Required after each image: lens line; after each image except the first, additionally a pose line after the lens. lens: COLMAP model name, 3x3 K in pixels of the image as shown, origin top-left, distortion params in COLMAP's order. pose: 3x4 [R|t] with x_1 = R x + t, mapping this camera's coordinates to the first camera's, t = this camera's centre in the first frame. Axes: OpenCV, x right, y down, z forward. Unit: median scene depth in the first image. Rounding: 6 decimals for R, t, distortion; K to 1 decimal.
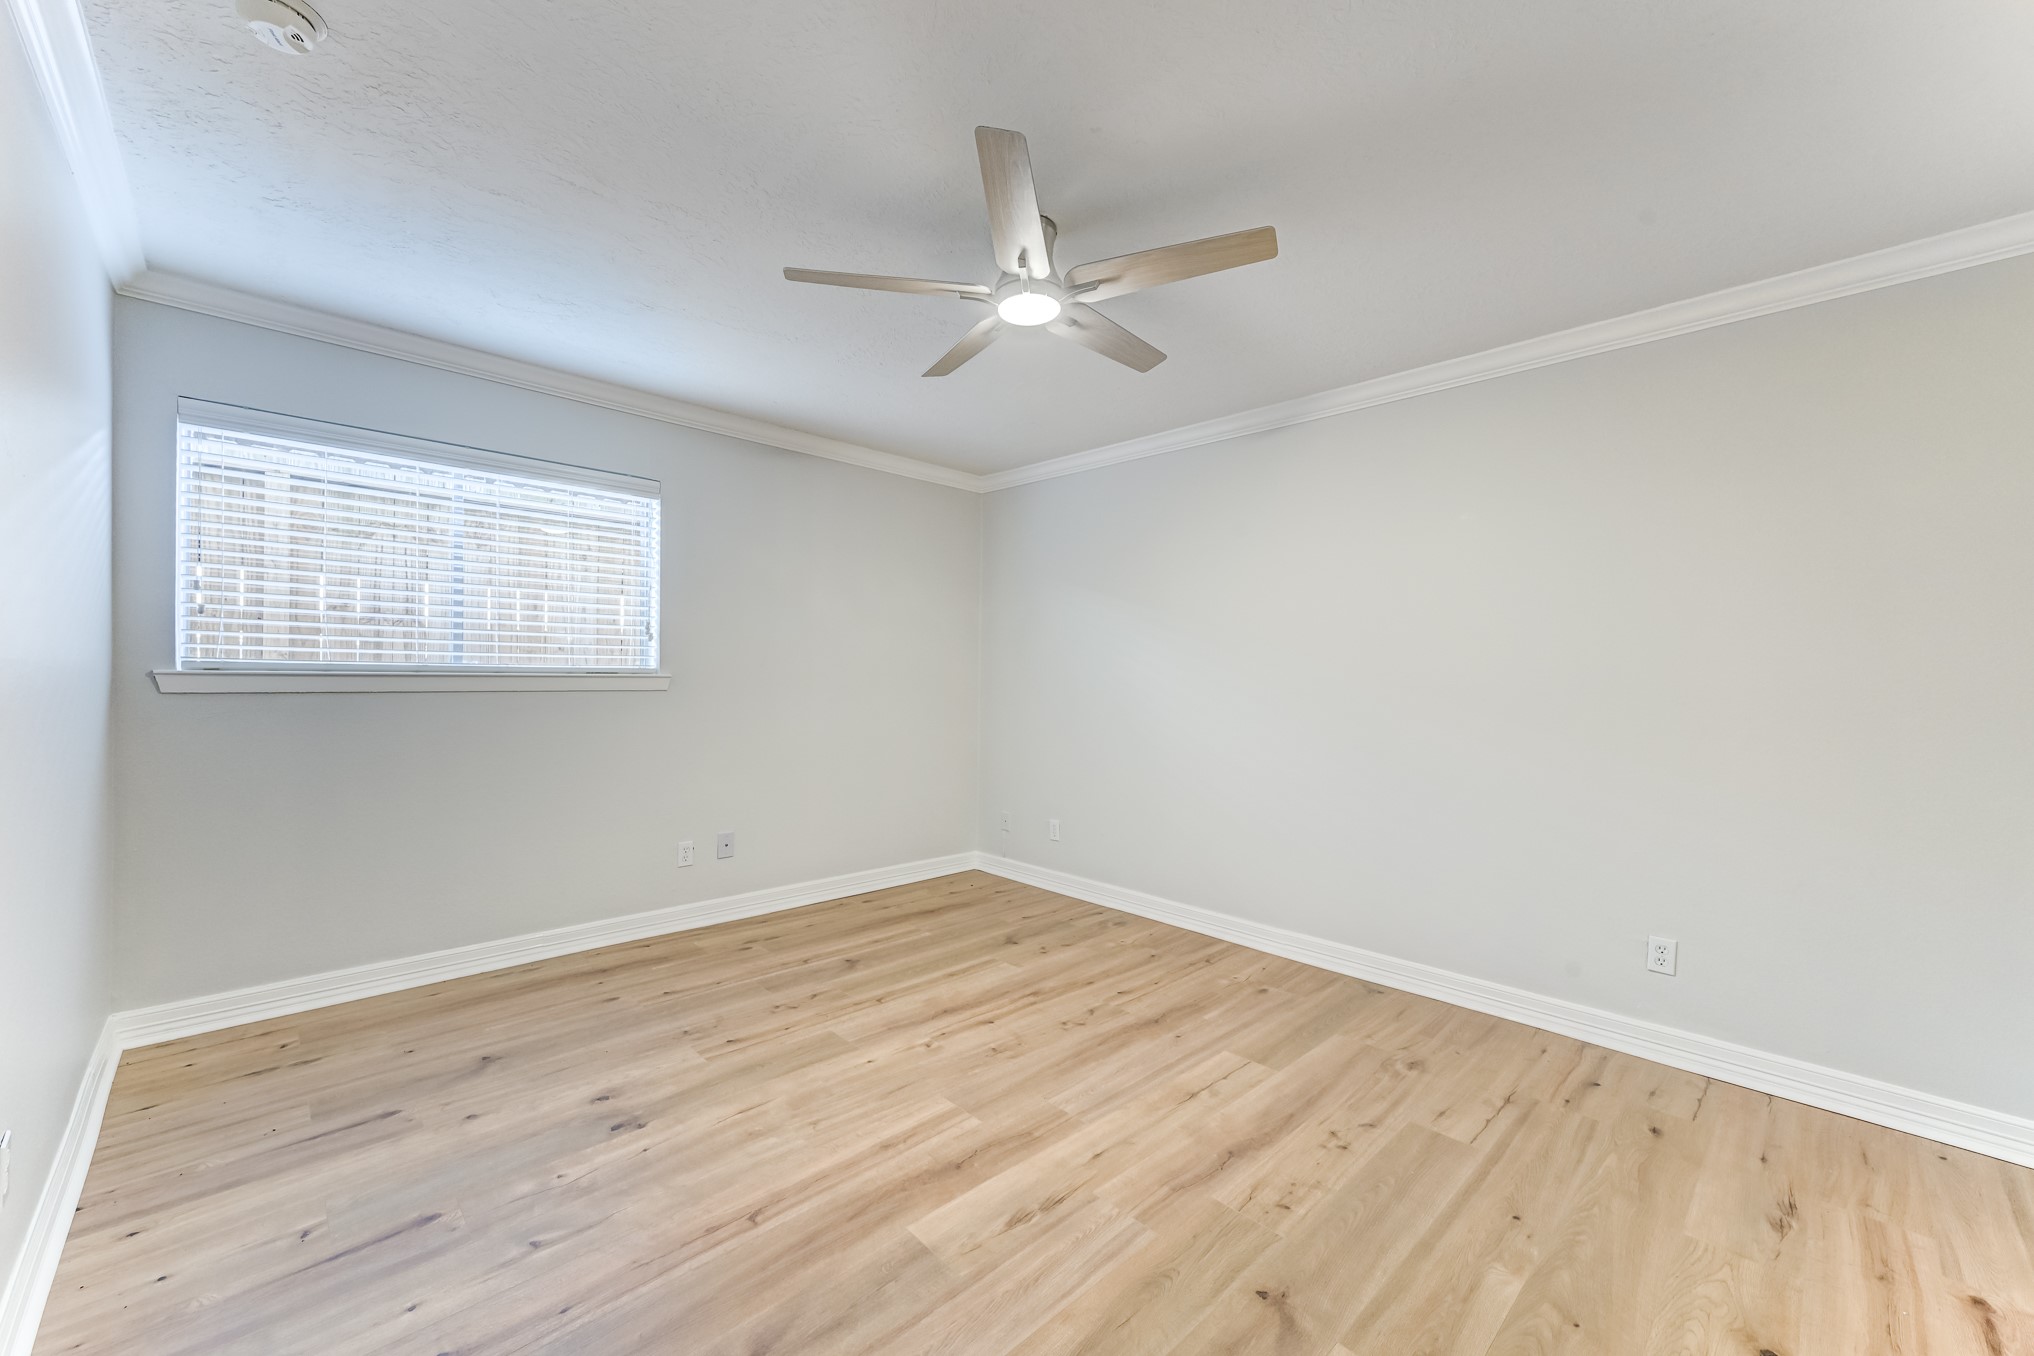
lens RADIAL K [[786.9, 0, 1012.4], [0, 786.9, 680.2], [0, 0, 1]] dist [0.010159, -0.000130]
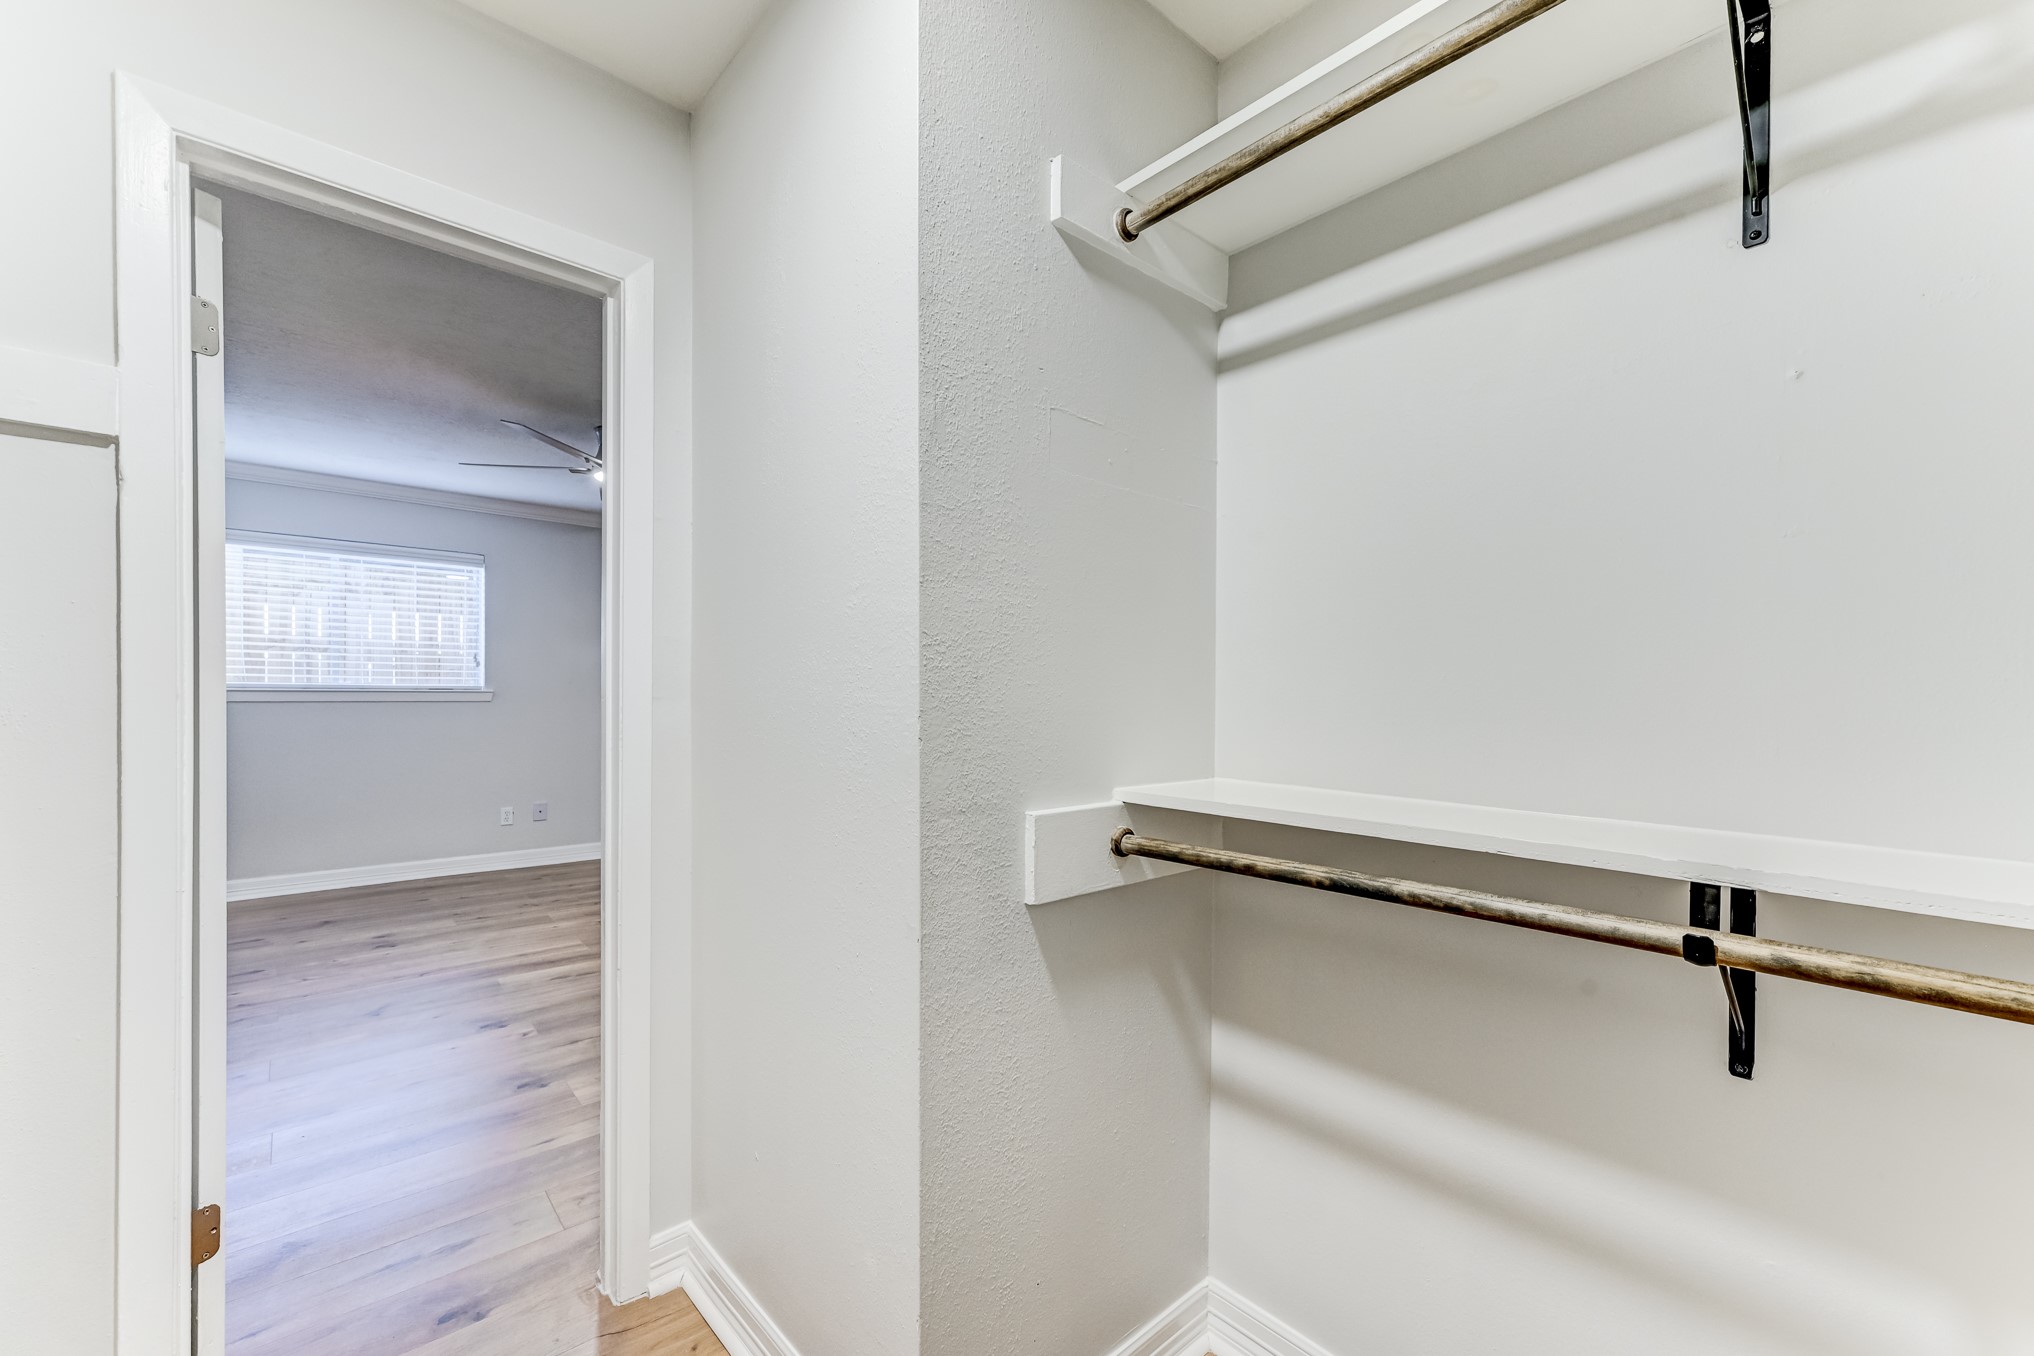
lens RADIAL K [[801.5, 0, 1019.7], [0, 801.5, 699.2], [0, 0, 1]] dist [-0.000149, 0.000021]
pose [[0.999717, 0.002740, -0.023611, 0.719333], [-0.002578, 0.999973, 0.006876, -0.004078], [0.023629, -0.006813, 0.999698, -0.558149]]
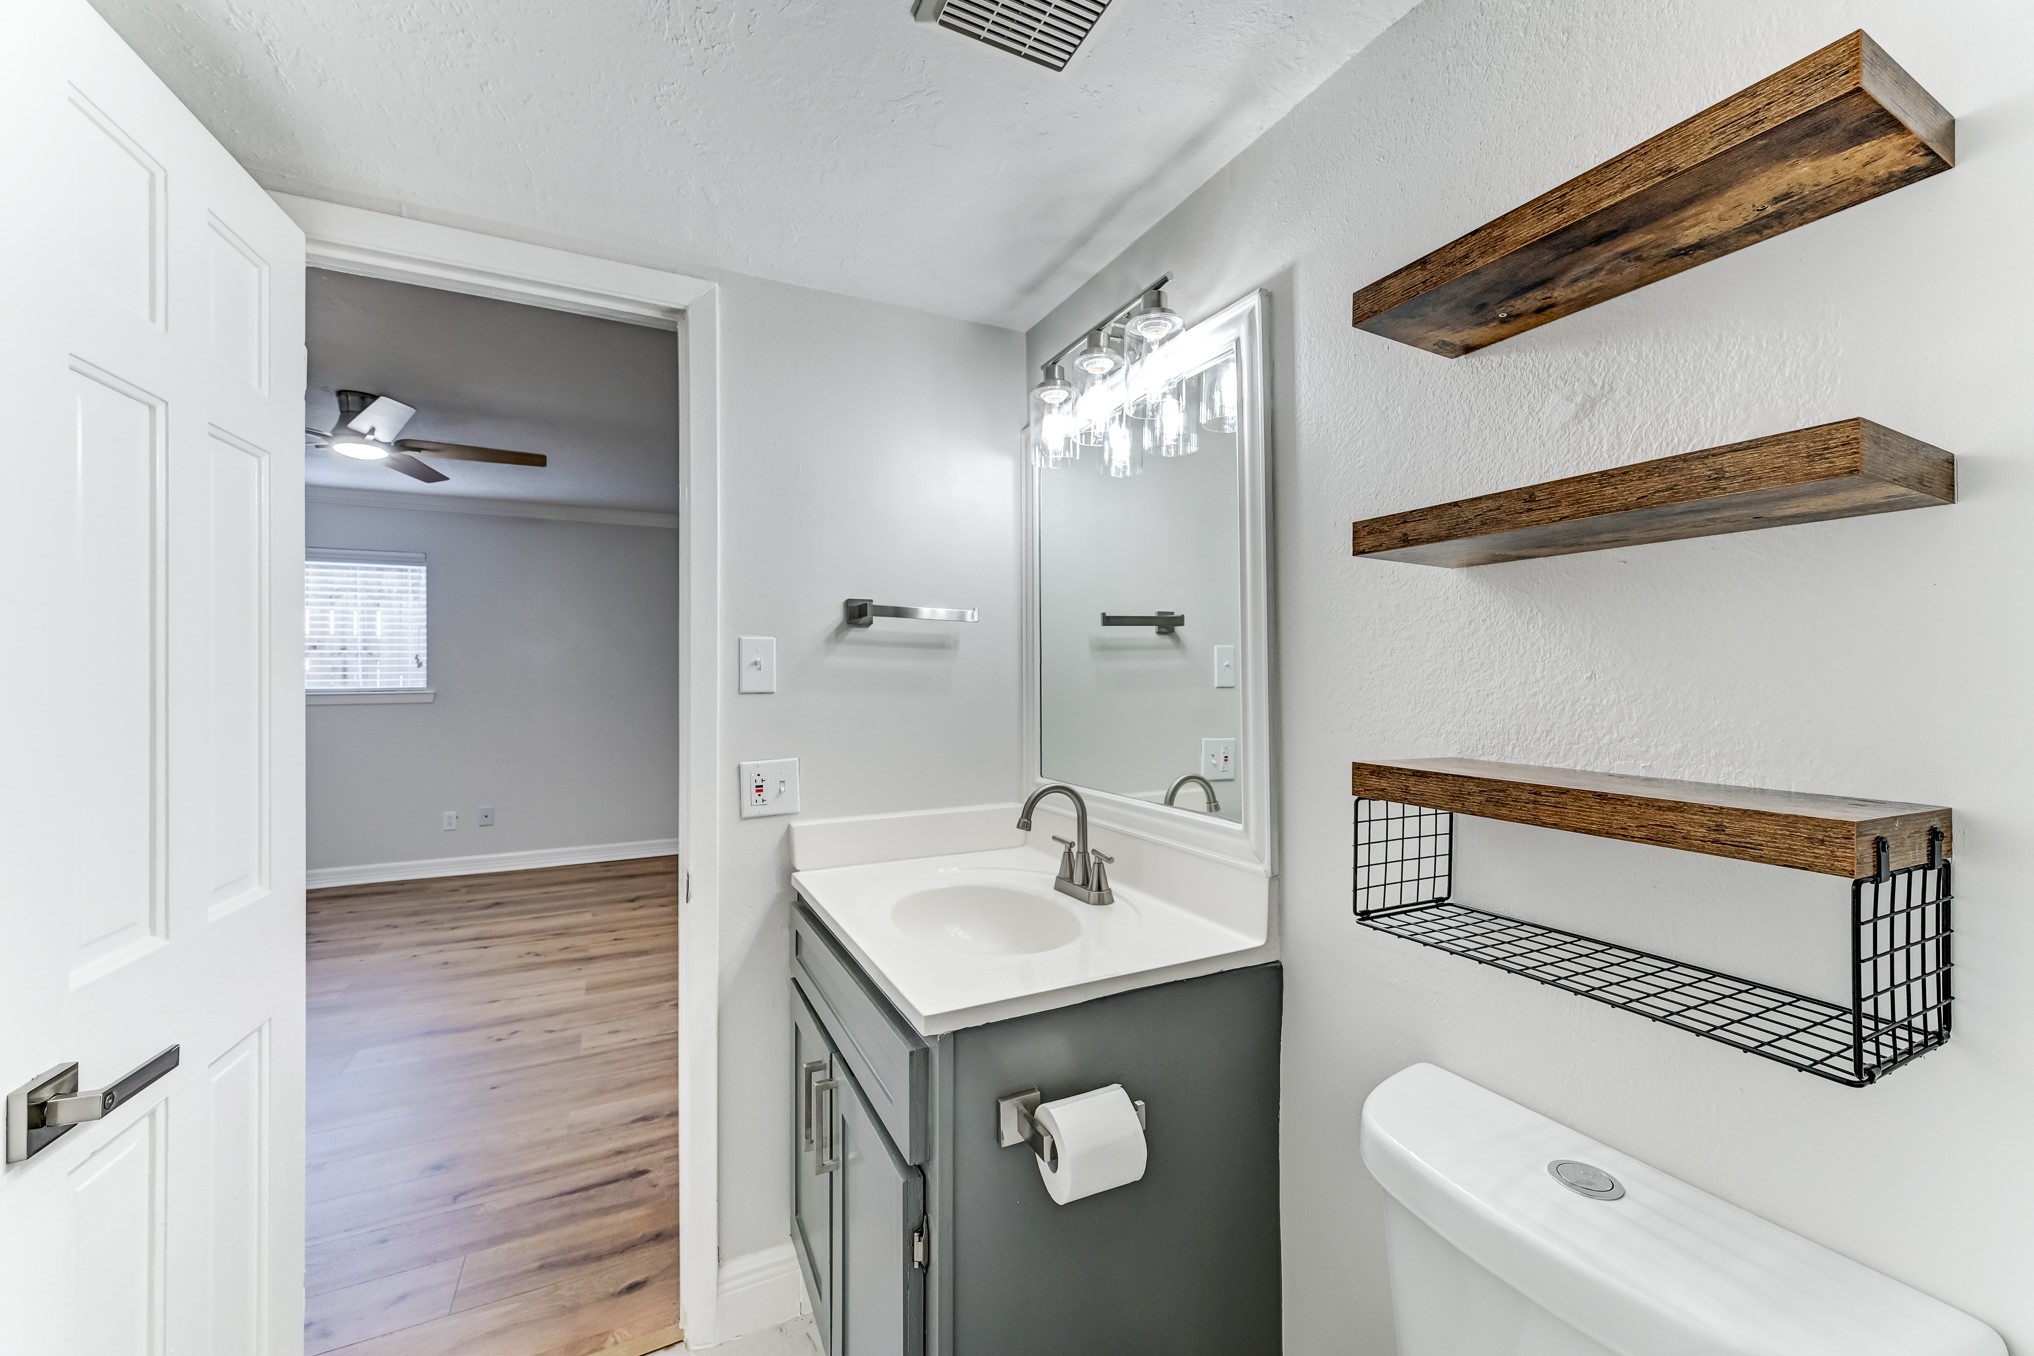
lens RADIAL K [[786.9, 0, 989.6], [0, 786.9, 675.5], [0, 0, 1]] dist [0.010159, -0.000130]
pose [[0.949642, -0.019529, -0.312729, 1.204044], [0.016297, 0.999783, -0.012947, -0.000657], [0.312914, 0.007199, 0.949754, -0.021423]]
